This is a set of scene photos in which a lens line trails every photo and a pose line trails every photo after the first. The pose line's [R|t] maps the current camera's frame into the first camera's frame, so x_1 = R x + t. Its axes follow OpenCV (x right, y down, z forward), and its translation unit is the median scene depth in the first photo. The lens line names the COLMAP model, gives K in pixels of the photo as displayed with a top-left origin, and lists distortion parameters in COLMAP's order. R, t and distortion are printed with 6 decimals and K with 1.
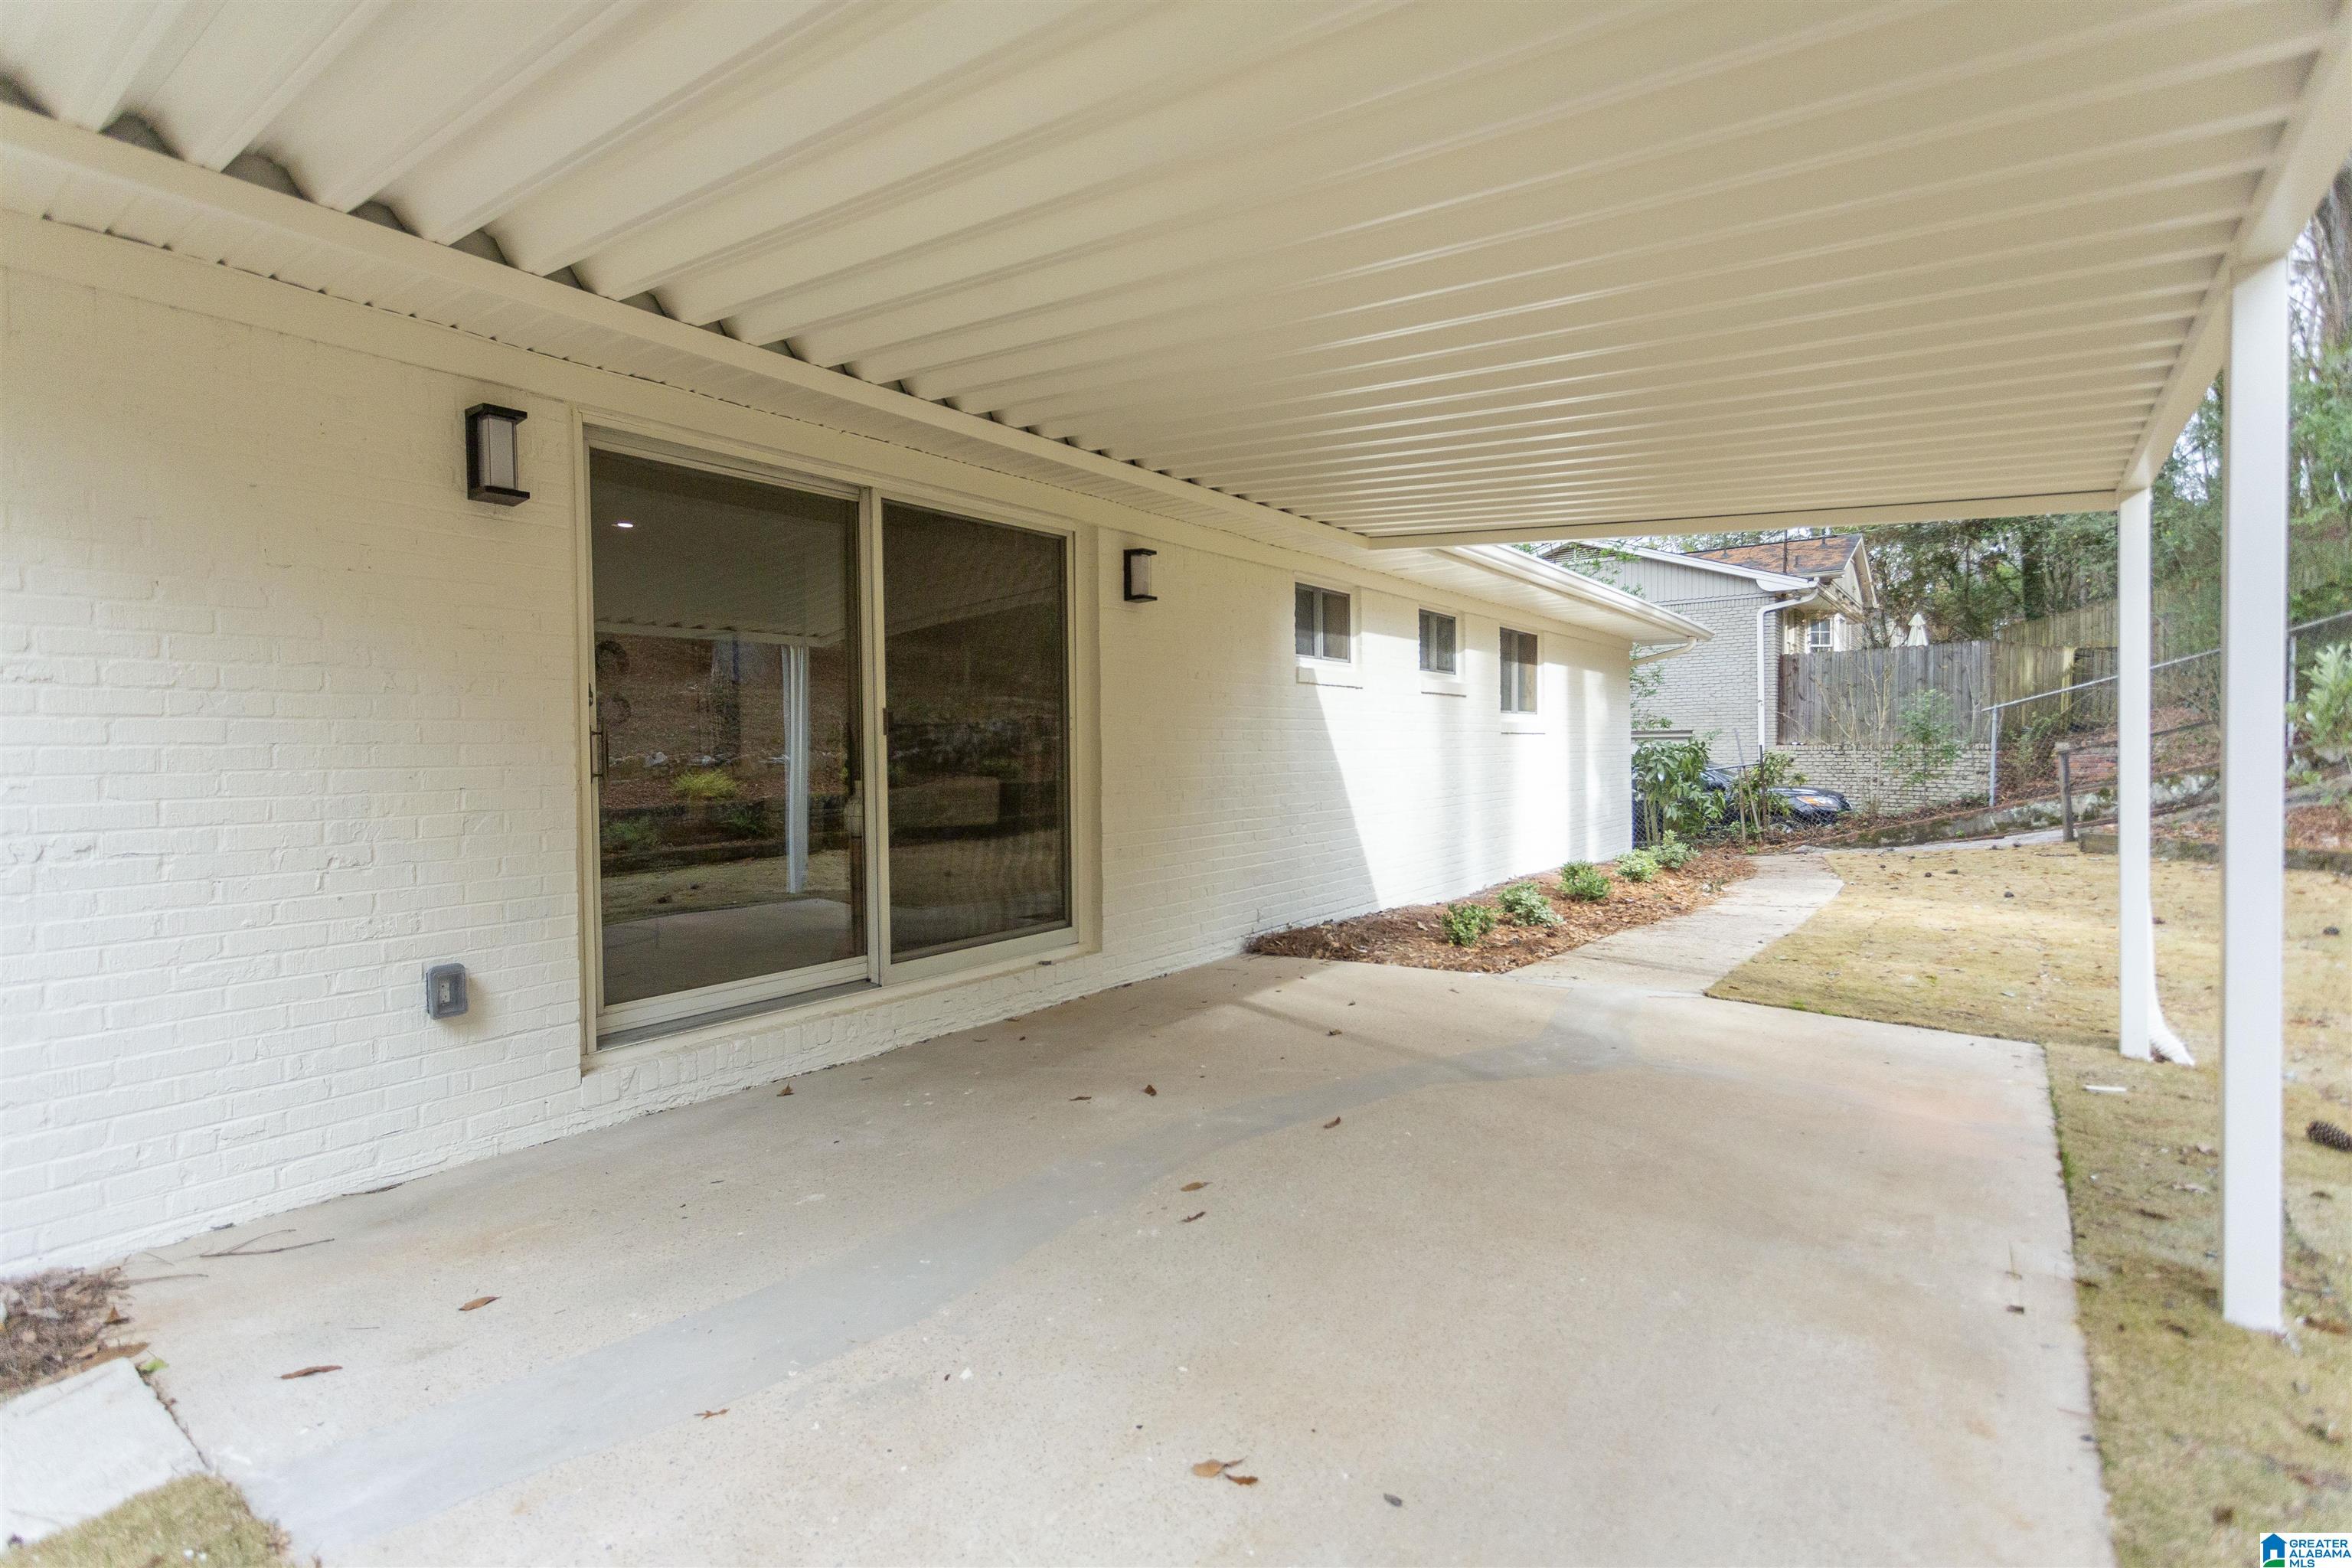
lens RADIAL K [[1128.5, 0, 1176.4], [0, 1128.5, 734.4], [0, 0, 1]] dist [0.007496, 0.002106]
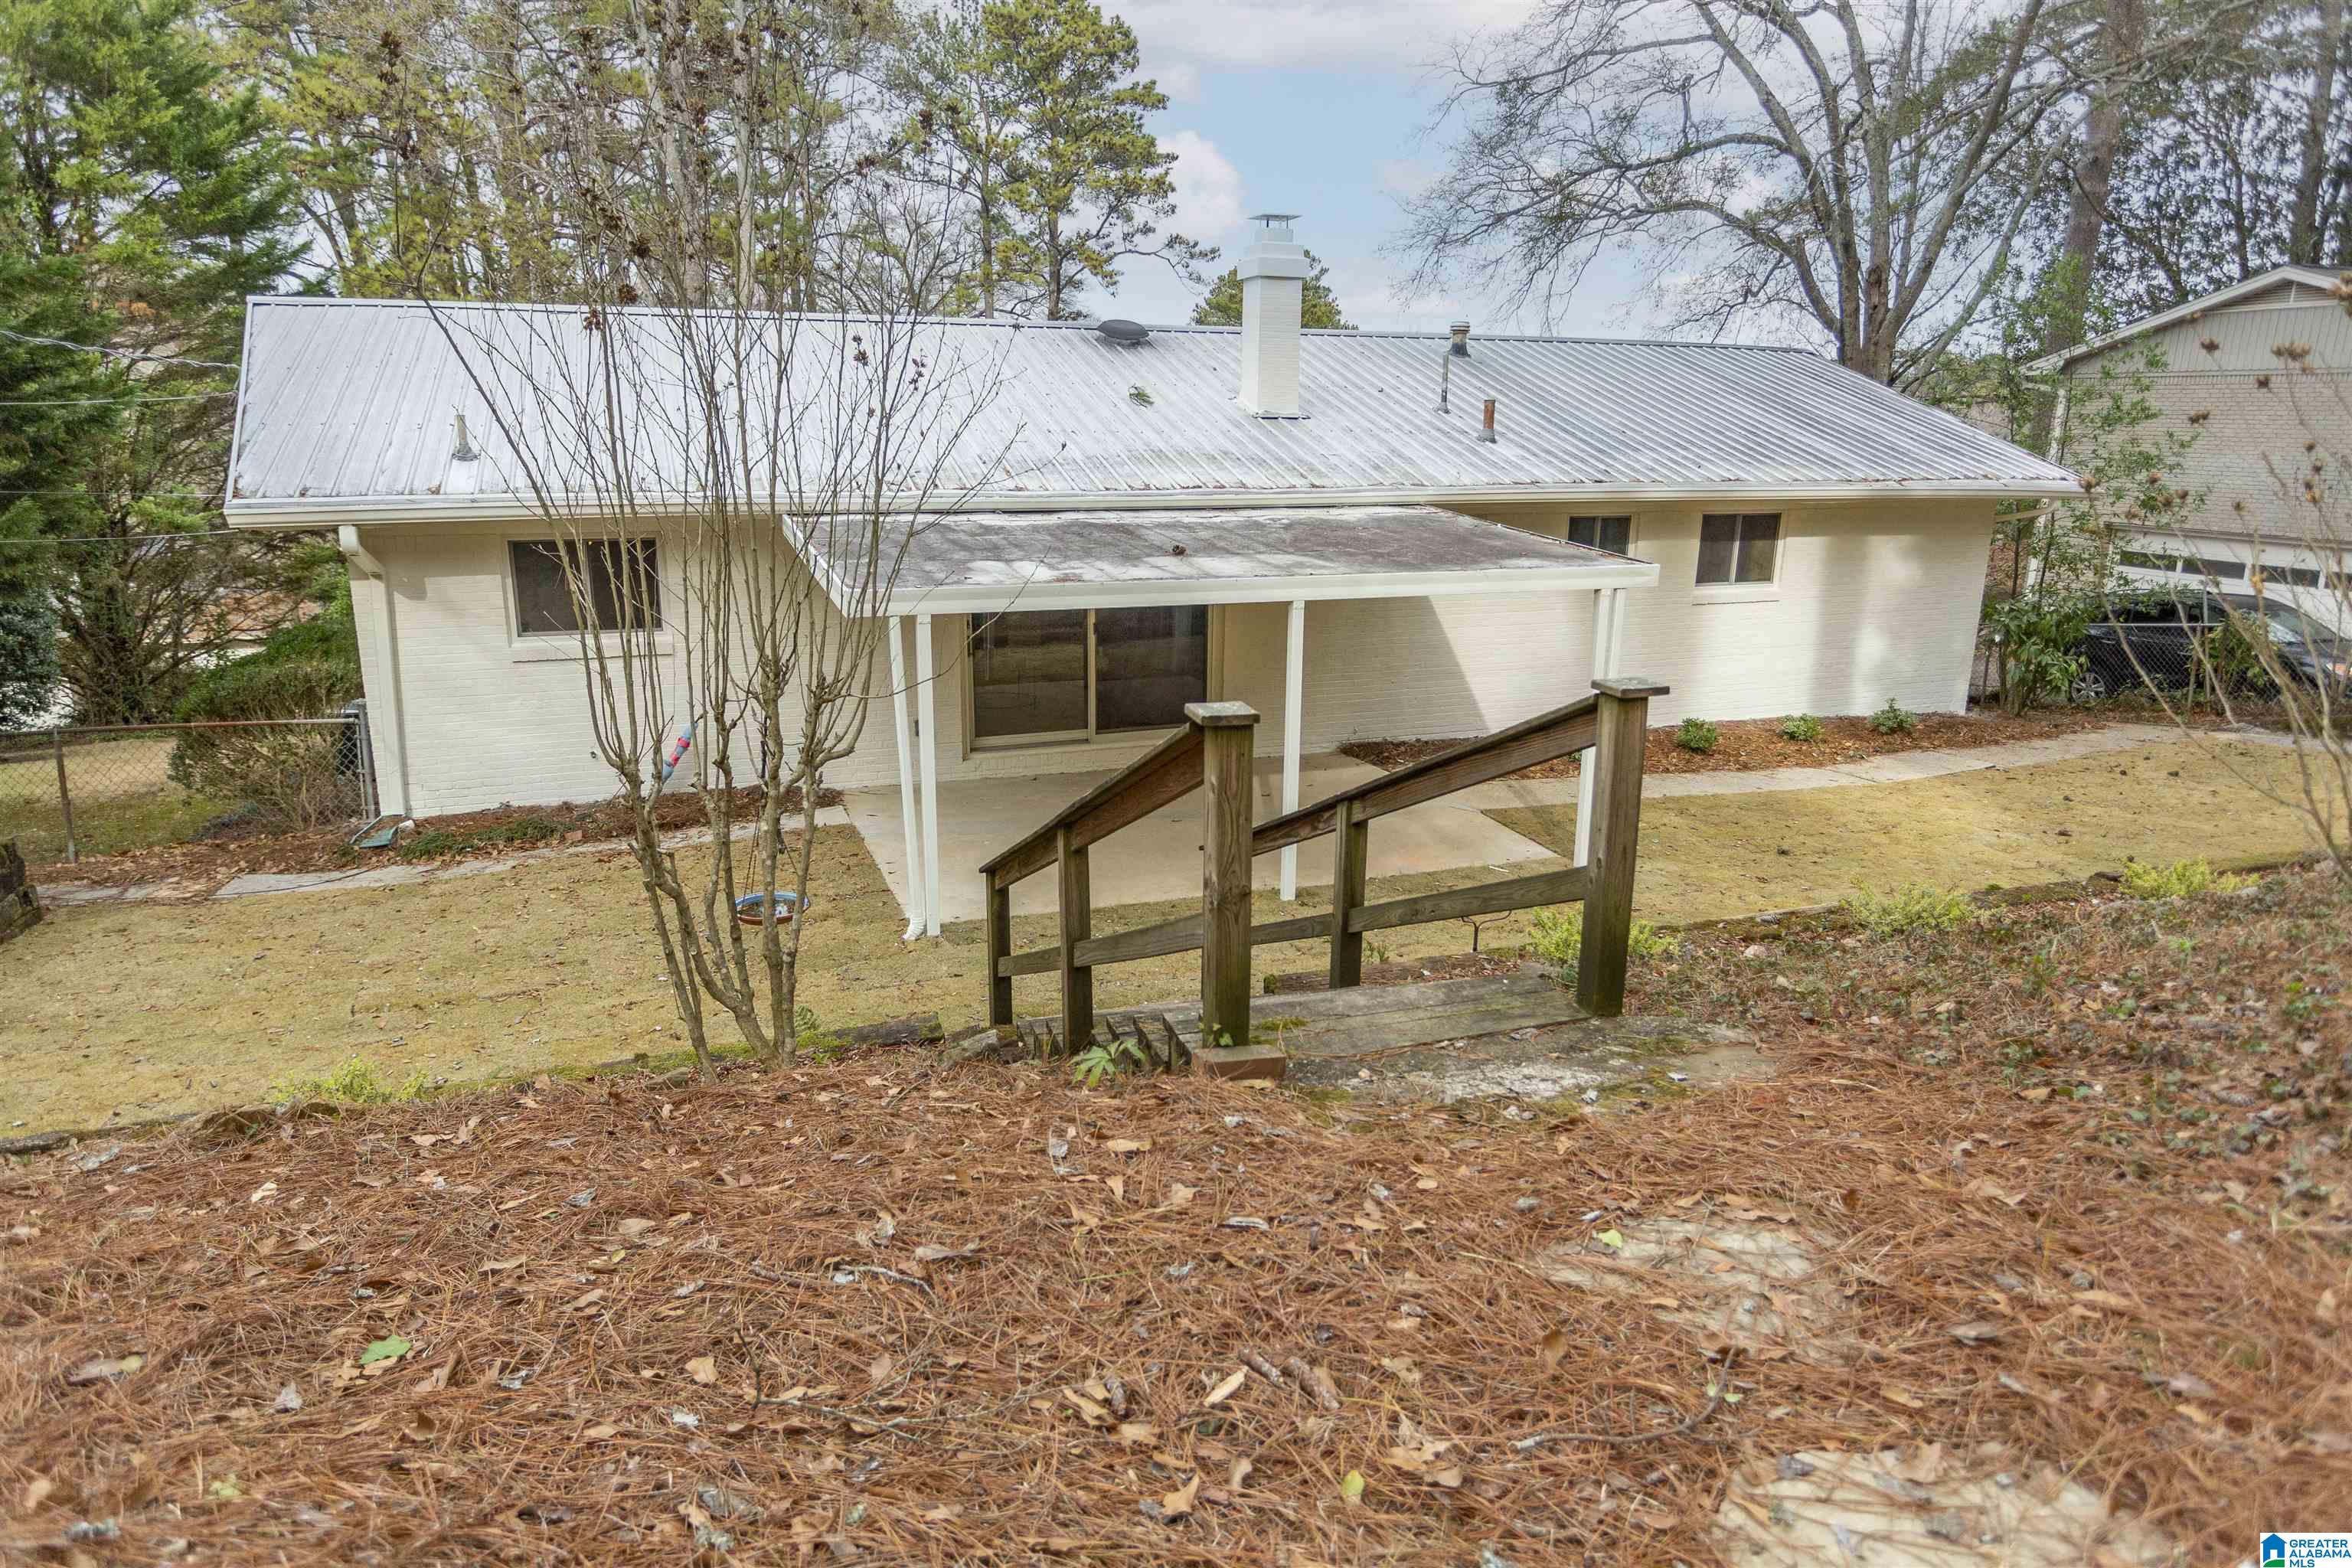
lens RADIAL K [[1401.5, 0, 1160.4], [0, 1401.5, 761.1], [0, 0, 1]] dist [0.002913, 0.002669]
pose [[0.839721, 0.152770, -0.521085, 0.821681], [-0.013896, 0.965341, 0.260621, -0.297490], [0.542840, -0.211608, 0.812740, -0.761435]]
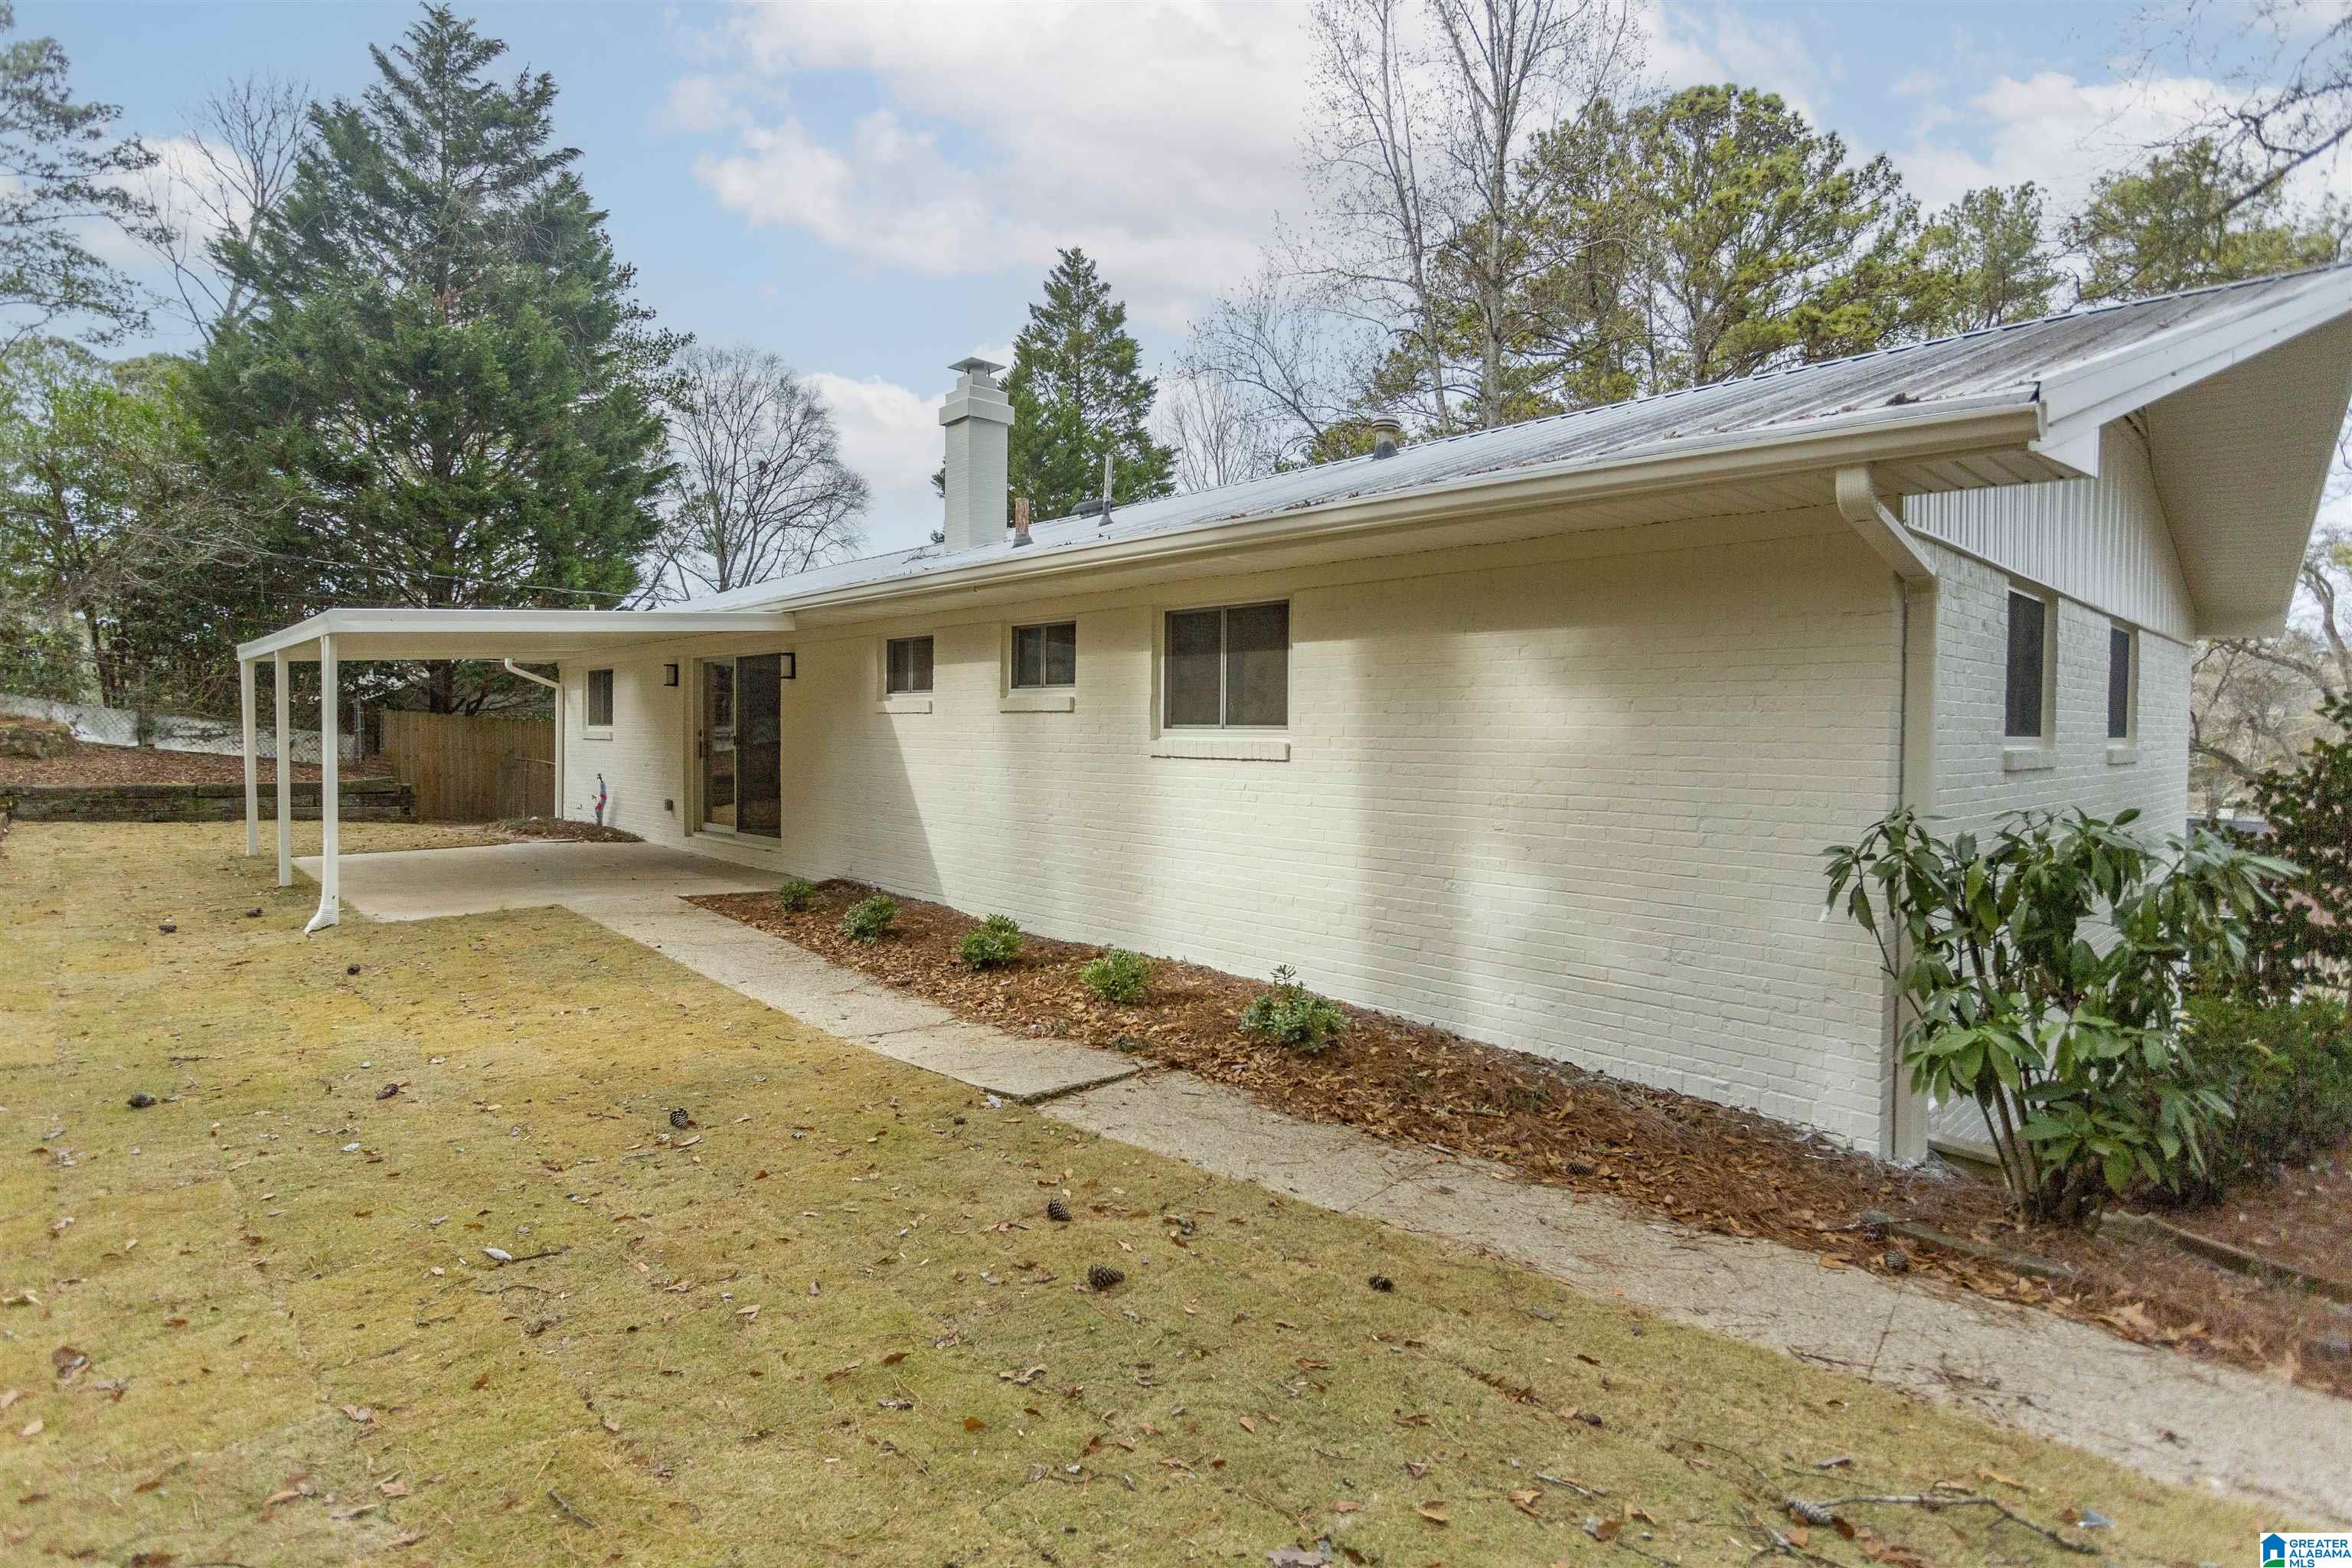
lens RADIAL K [[1205.2, 0, 1165.6], [0, 1205.2, 773.1], [0, 0, 1]] dist [-0.003036, 0.002536]
pose [[-0.202604, 0.040080, -0.978440, 1.417695], [0.005237, 0.999192, 0.039846, -0.028126], [0.979247, 0.002949, -0.202650, 1.562163]]
